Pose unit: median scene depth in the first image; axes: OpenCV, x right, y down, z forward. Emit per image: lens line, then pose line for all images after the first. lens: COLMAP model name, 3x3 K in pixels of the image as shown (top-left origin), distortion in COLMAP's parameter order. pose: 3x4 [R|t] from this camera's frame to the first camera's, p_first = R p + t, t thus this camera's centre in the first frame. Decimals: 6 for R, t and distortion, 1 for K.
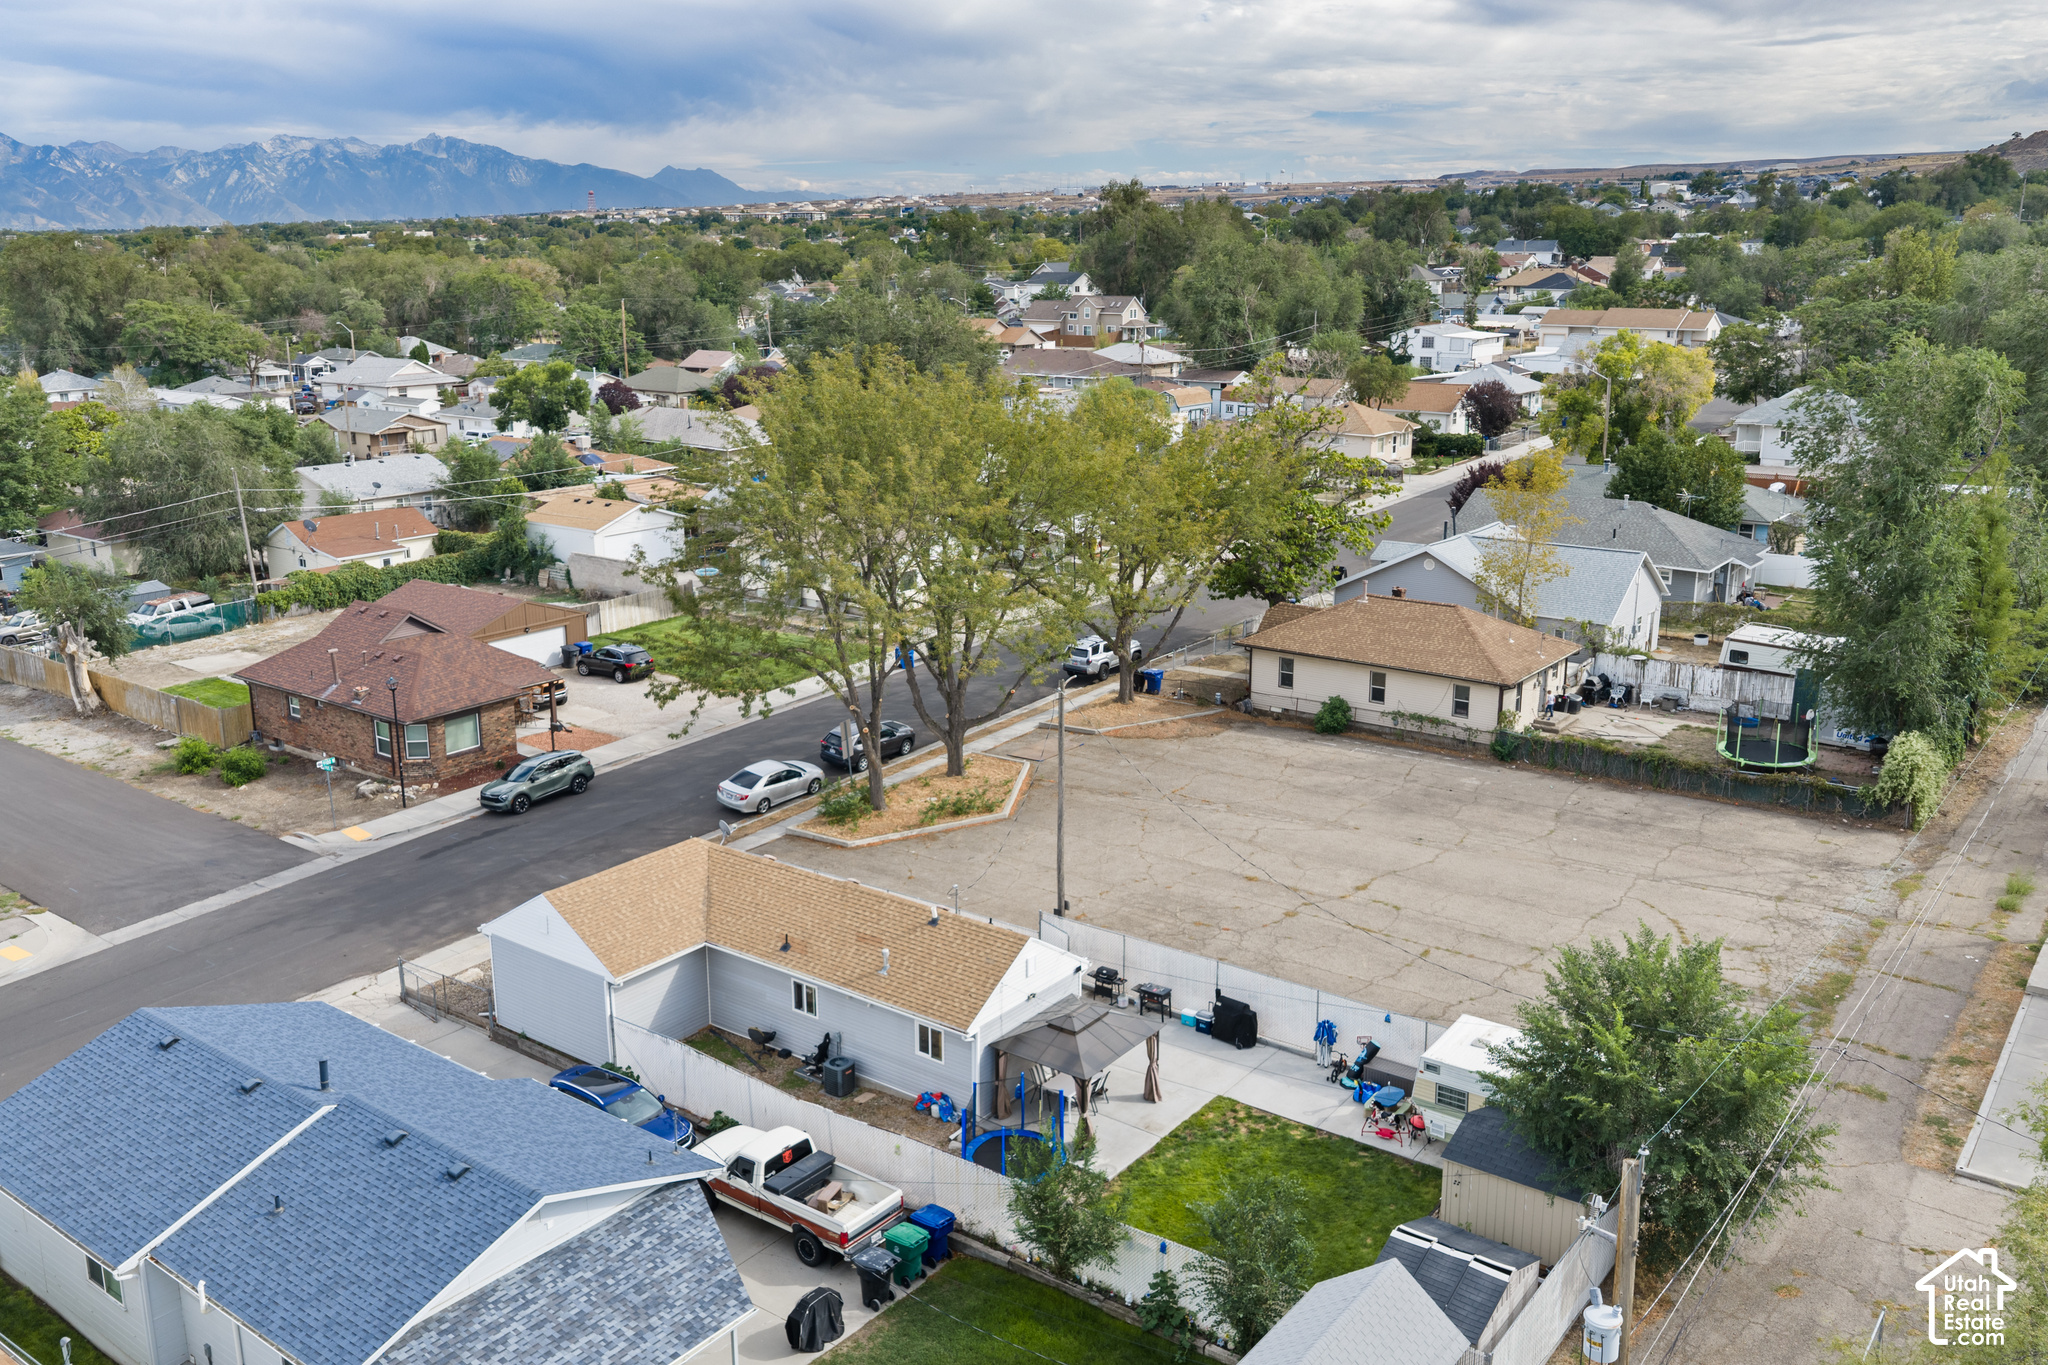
lens RADIAL K [[1693.2, 0, 1029.8], [0, 1693.2, 680.9], [0, 0, 1]] dist [0.021728, -0.038428]
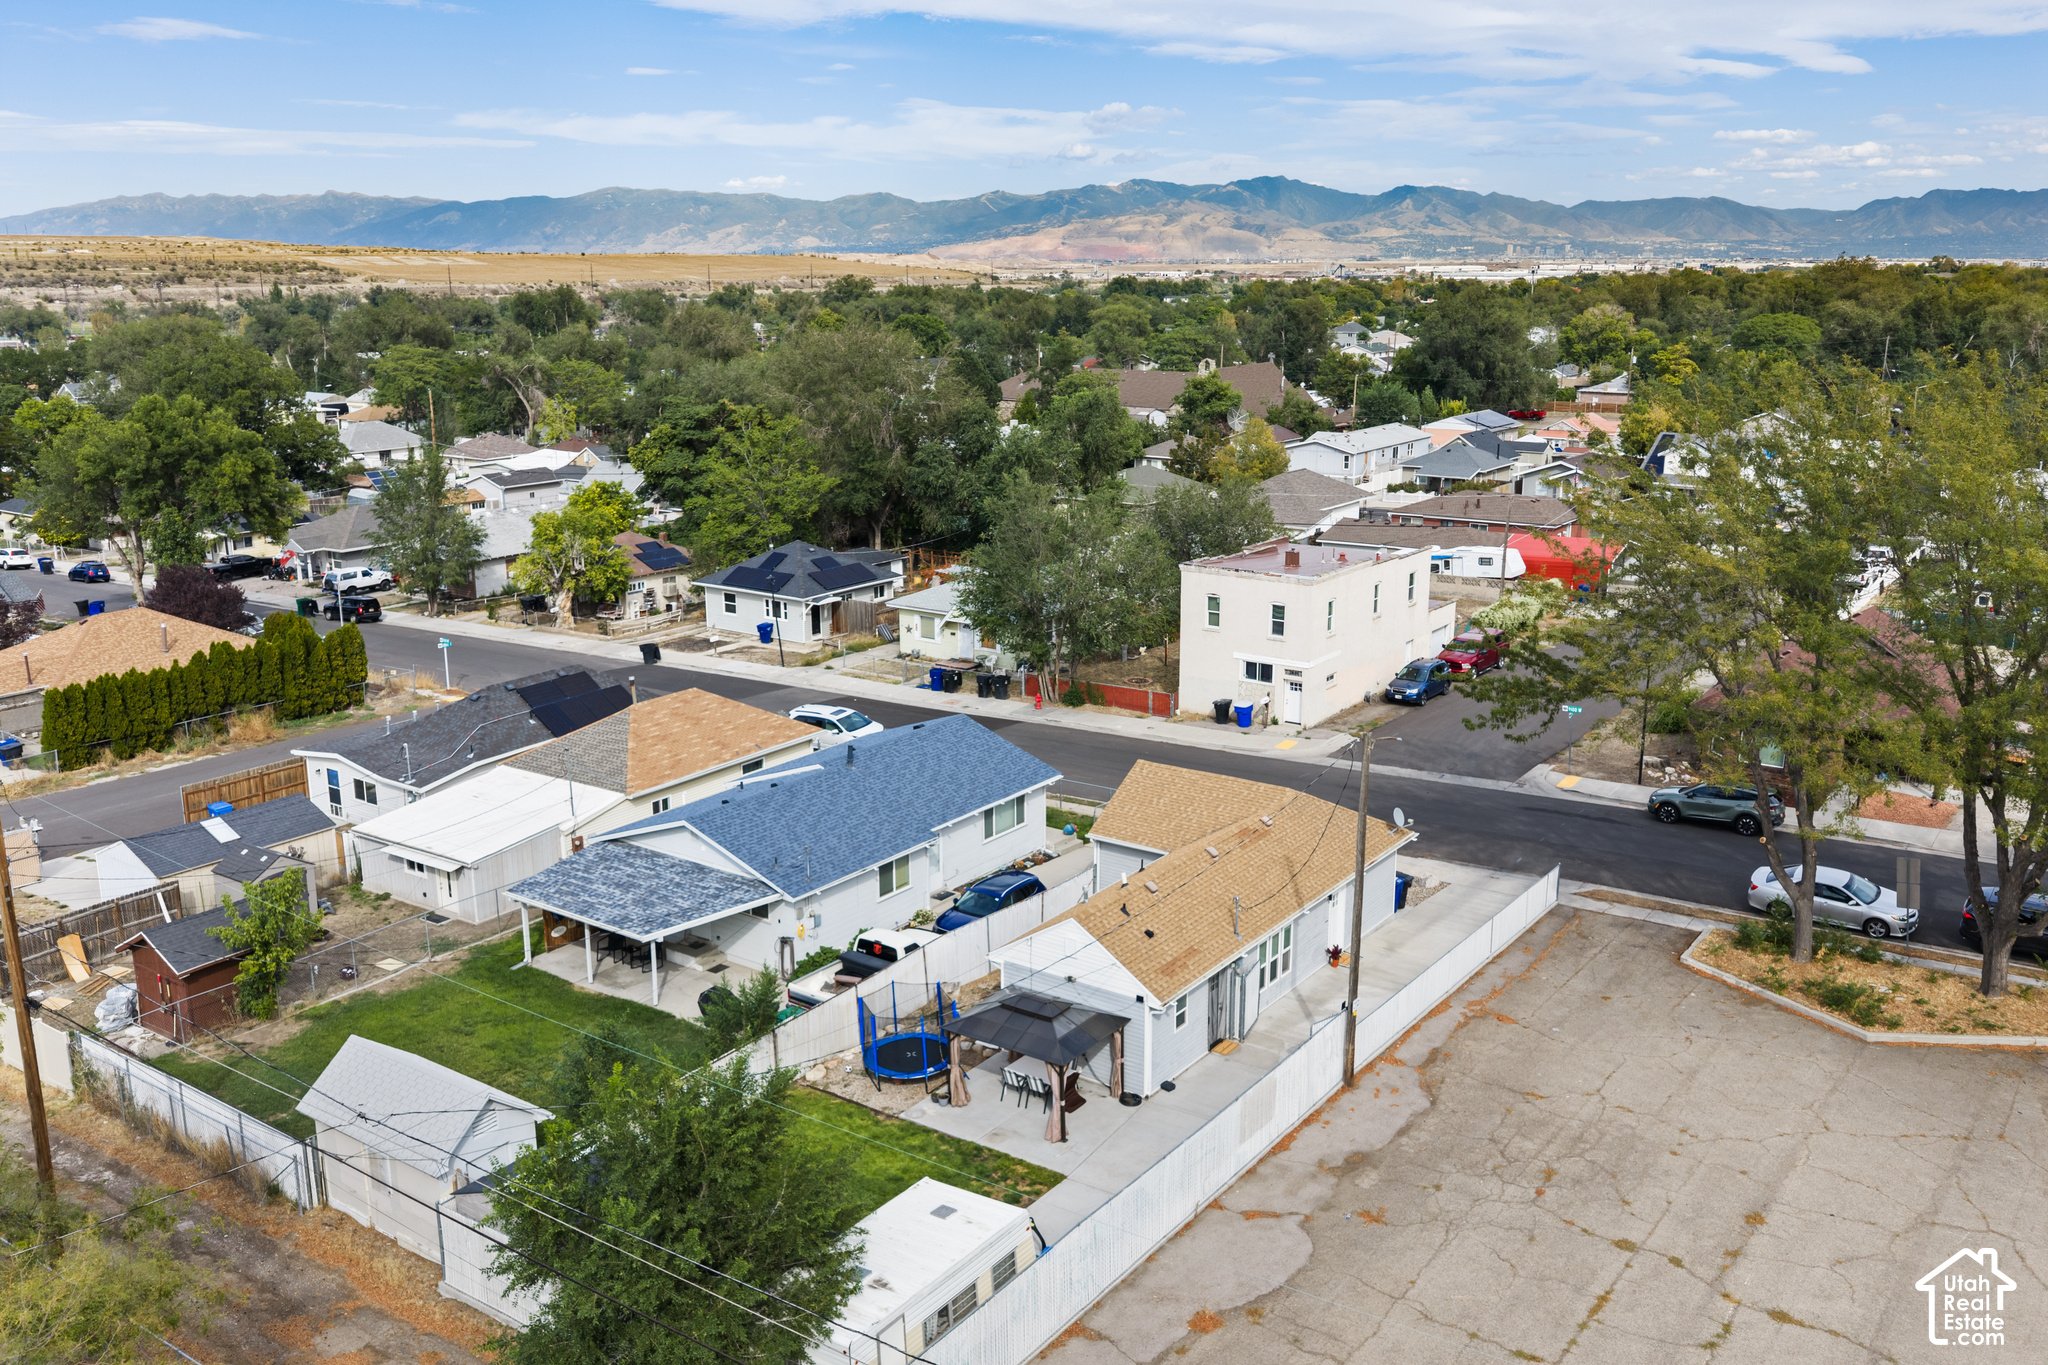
lens RADIAL K [[1693.2, 0, 1029.8], [0, 1693.2, 680.9], [0, 0, 1]] dist [0.021728, -0.038428]
pose [[0.024237, 0.244724, -0.969290, 0.627472], [-0.249155, 0.940458, 0.231214, -0.134888], [0.968160, 0.235900, 0.083768, 0.595391]]
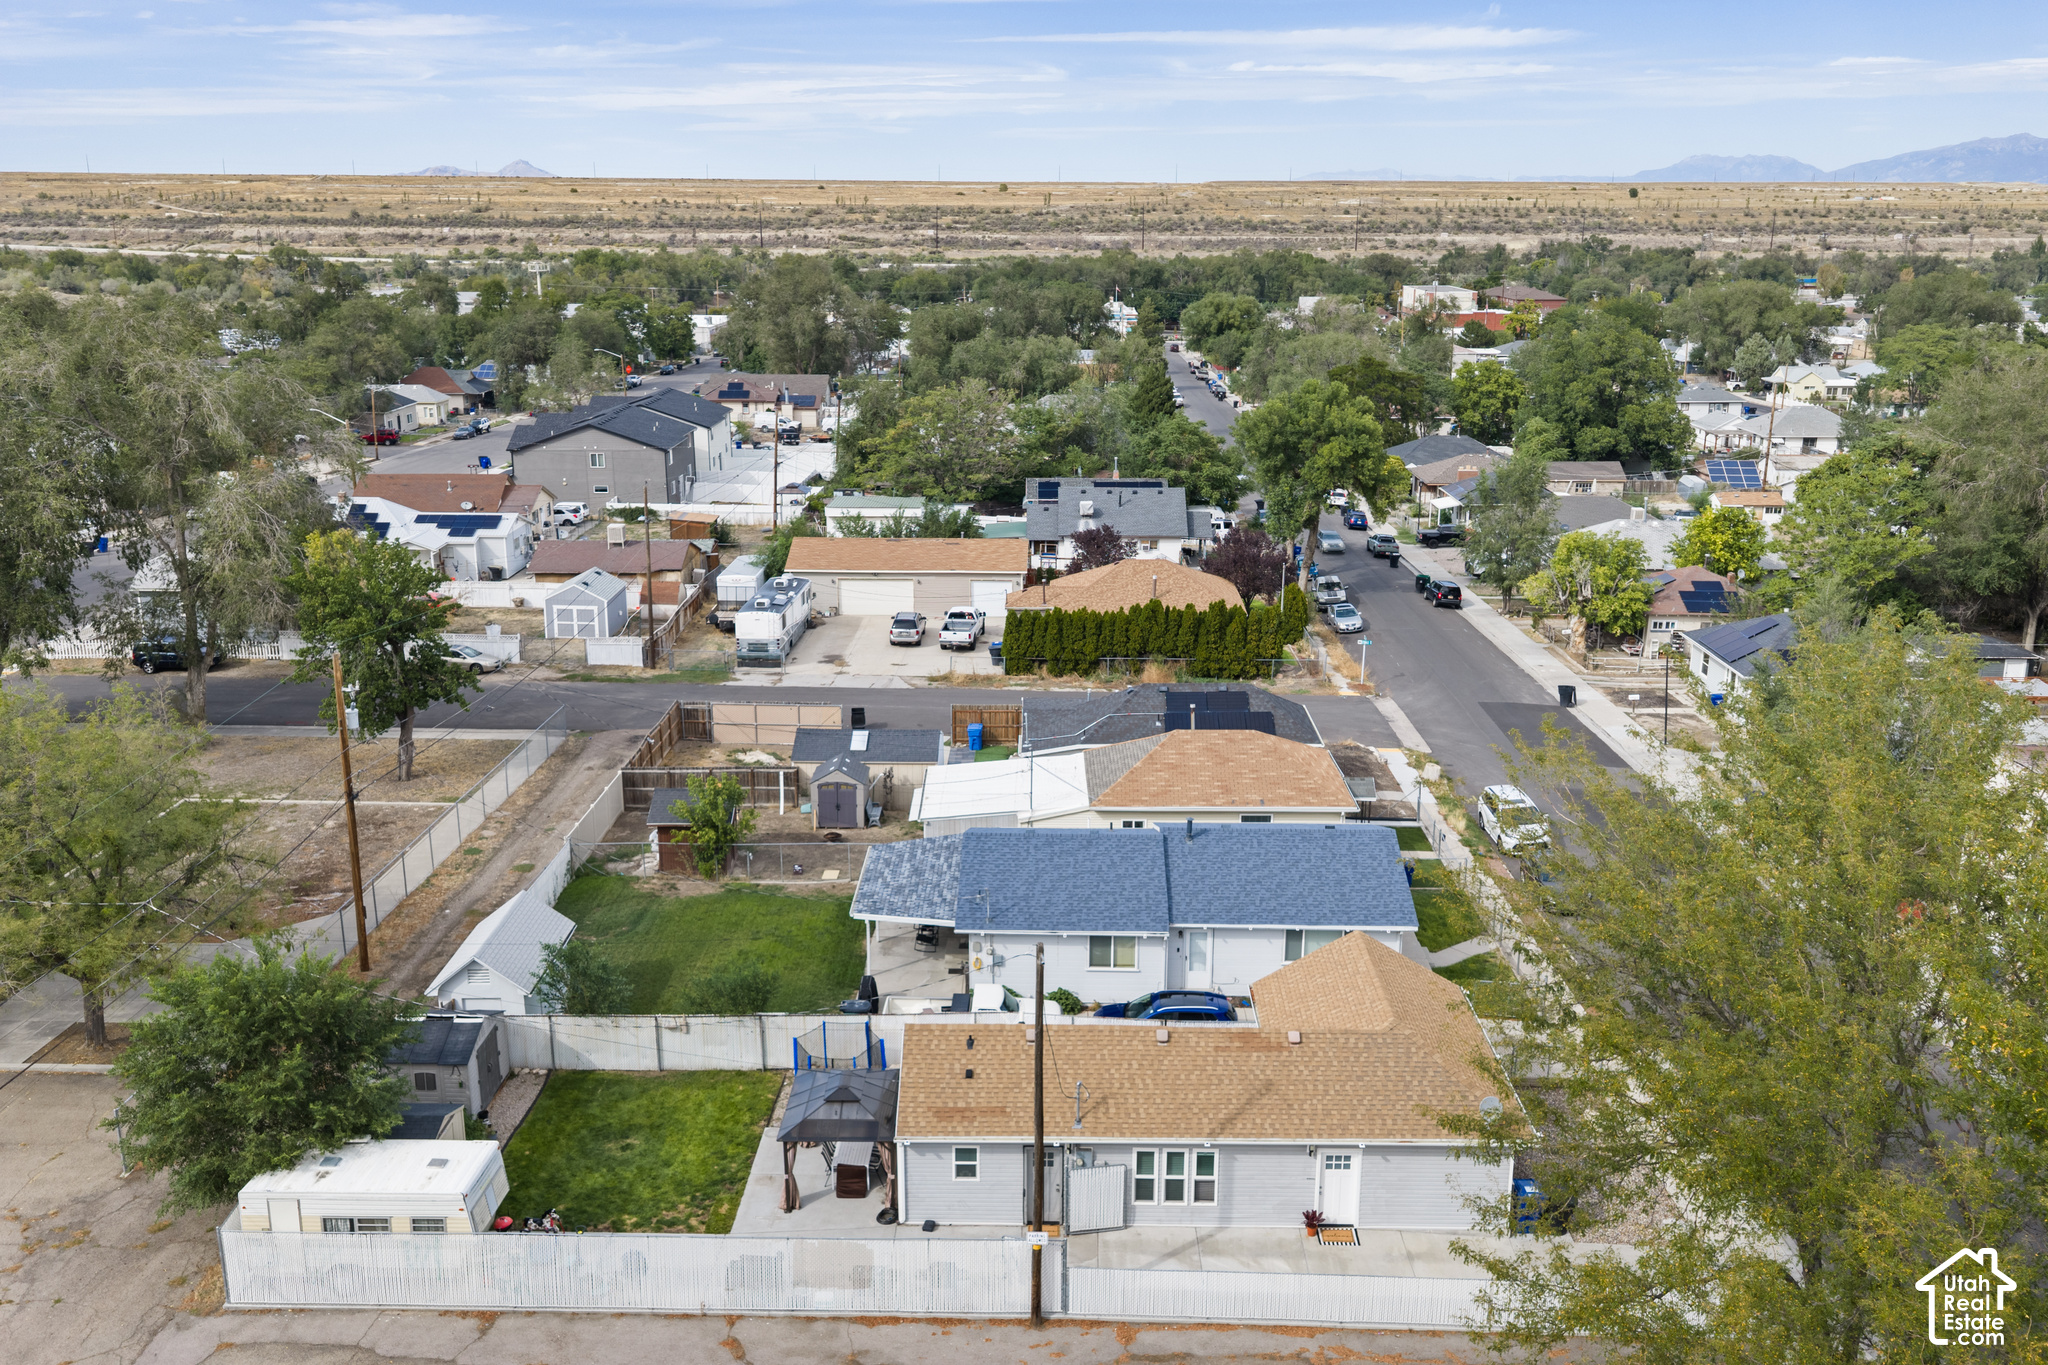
lens RADIAL K [[1693.2, 0, 1029.8], [0, 1693.2, 680.9], [0, 0, 1]] dist [0.021728, -0.038428]
pose [[-0.809331, 0.161144, -0.564815, 0.320133], [-0.146739, 0.875660, 0.460094, -0.334478], [0.568728, 0.455249, -0.685052, 1.120024]]
